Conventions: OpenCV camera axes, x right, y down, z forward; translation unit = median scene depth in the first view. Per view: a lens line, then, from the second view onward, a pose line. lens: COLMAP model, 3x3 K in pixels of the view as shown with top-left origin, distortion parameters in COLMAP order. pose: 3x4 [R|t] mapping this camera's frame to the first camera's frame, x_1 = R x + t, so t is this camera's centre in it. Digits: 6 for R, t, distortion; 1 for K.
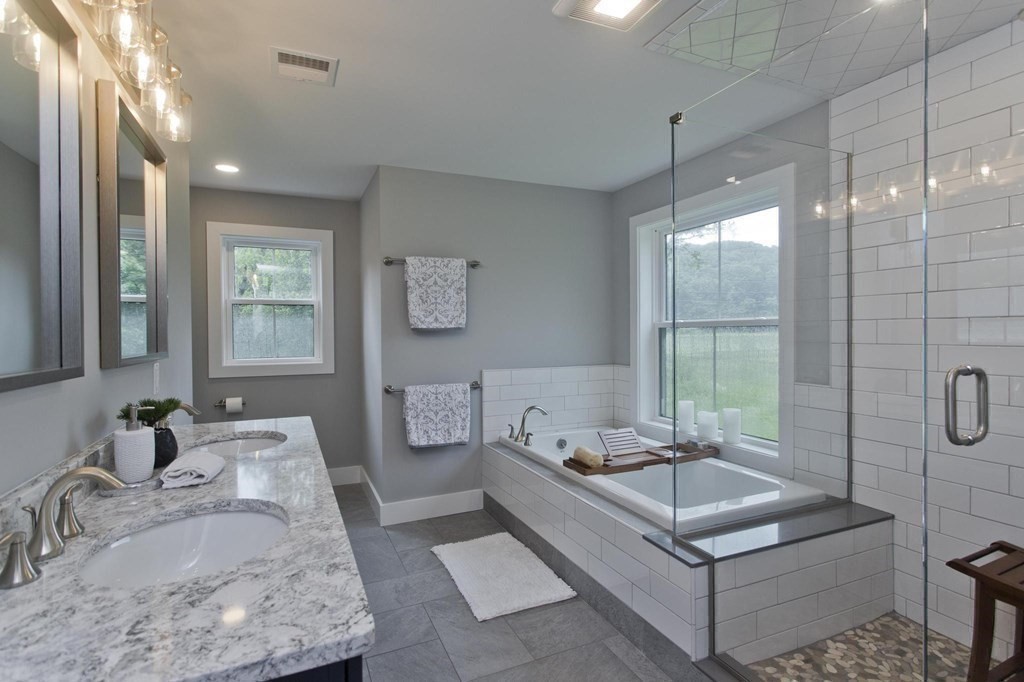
lens RADIAL K [[496.1, 0, 533.2], [0, 496.1, 332.3], [0, 0, 1]] dist [0.005666, 0.000997]
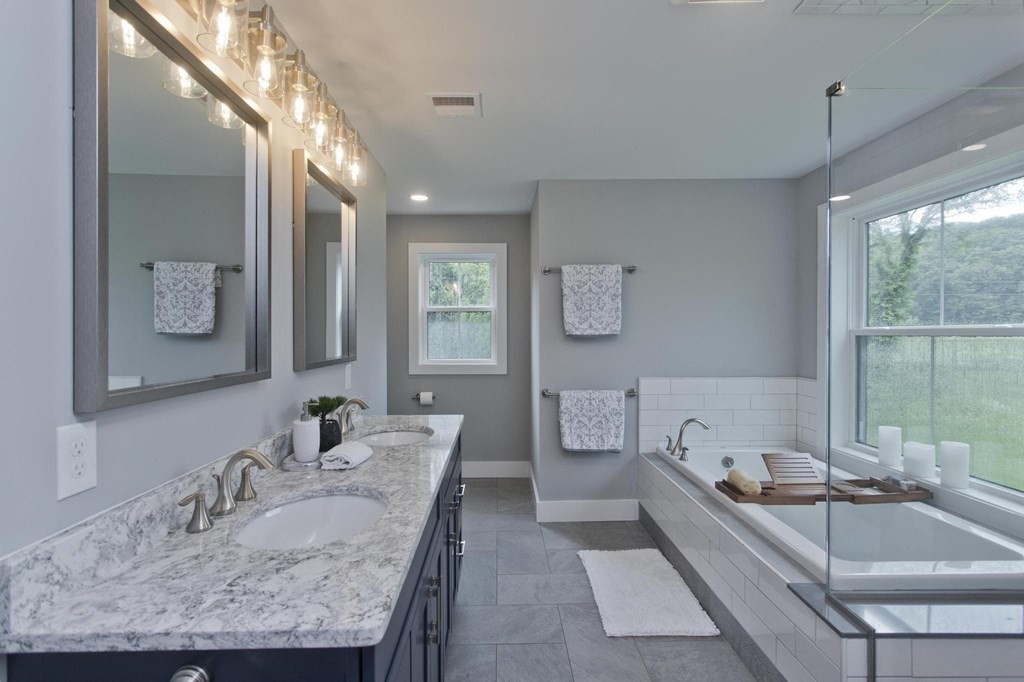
lens RADIAL K [[496.1, 0, 523.0], [0, 496.1, 332.9], [0, 0, 1]] dist [0.005666, 0.000997]
pose [[0.918275, 0.006577, -0.395888, 0.080354], [-0.006259, 0.999978, 0.002093, -0.013485], [0.395893, 0.000556, 0.918297, 0.018414]]
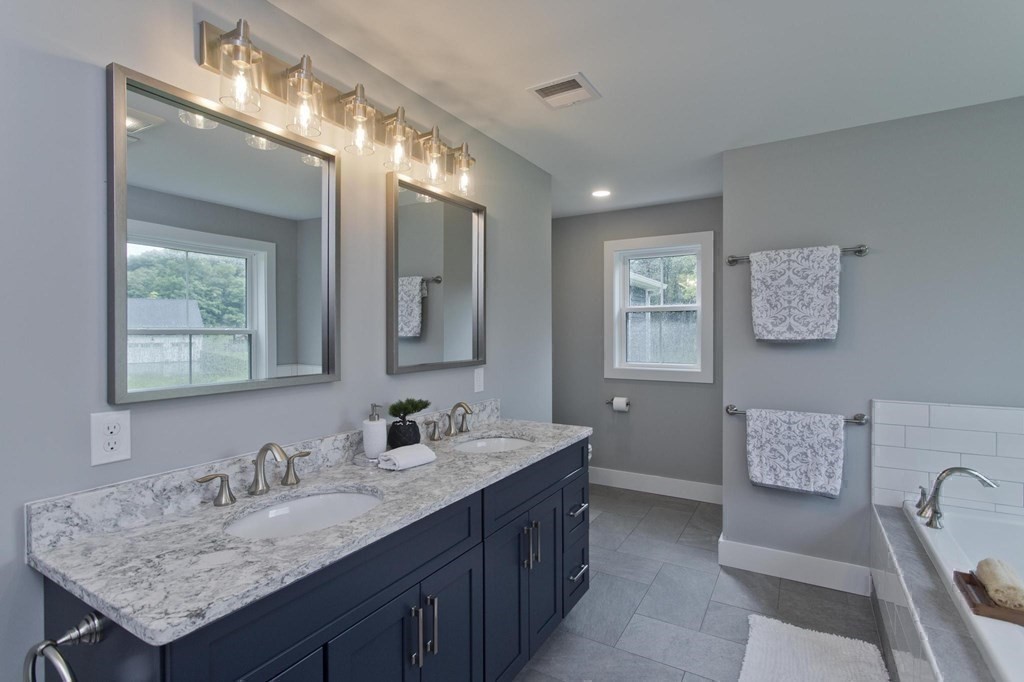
lens RADIAL K [[496.1, 0, 507.7], [0, 496.1, 338.3], [0, 0, 1]] dist [0.005666, 0.000997]
pose [[0.554947, 0.016775, -0.831716, 0.214056], [-0.003039, 0.999831, 0.018138, -0.023786], [0.831880, -0.007538, 0.554905, 0.199535]]
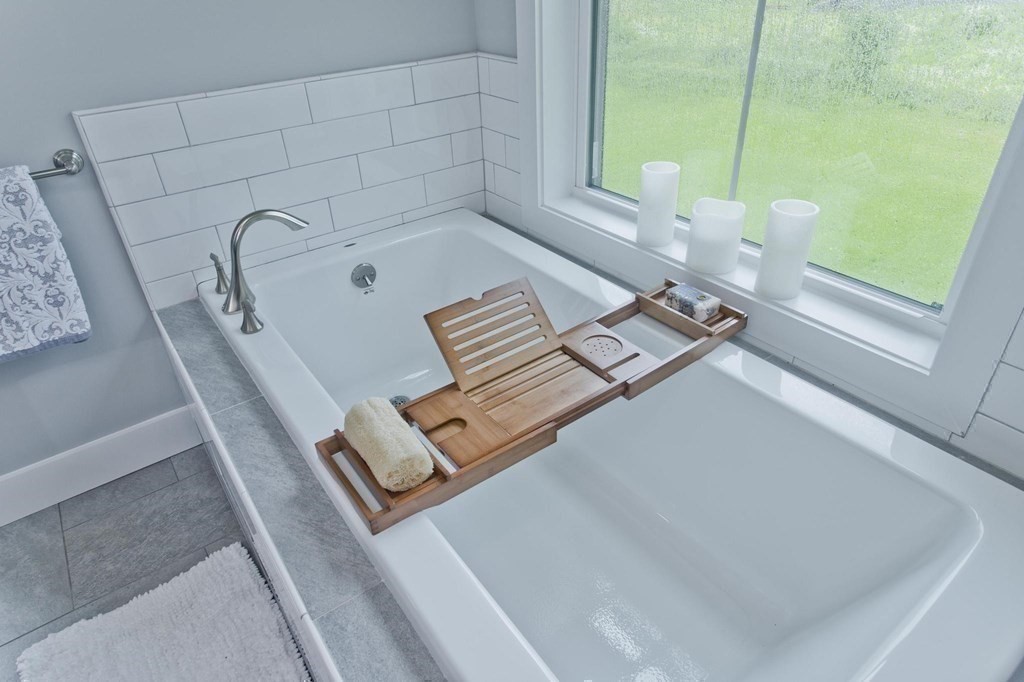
lens RADIAL K [[639.7, 0, 527.4], [0, 639.7, 349.4], [0, 0, 1]] dist [0.012649, 0.002213]
pose [[0.980257, -0.134122, 0.145283, 0.120274], [0.035349, 0.841803, 0.538626, -0.012619], [-0.194541, -0.522857, 0.829925, 0.558812]]
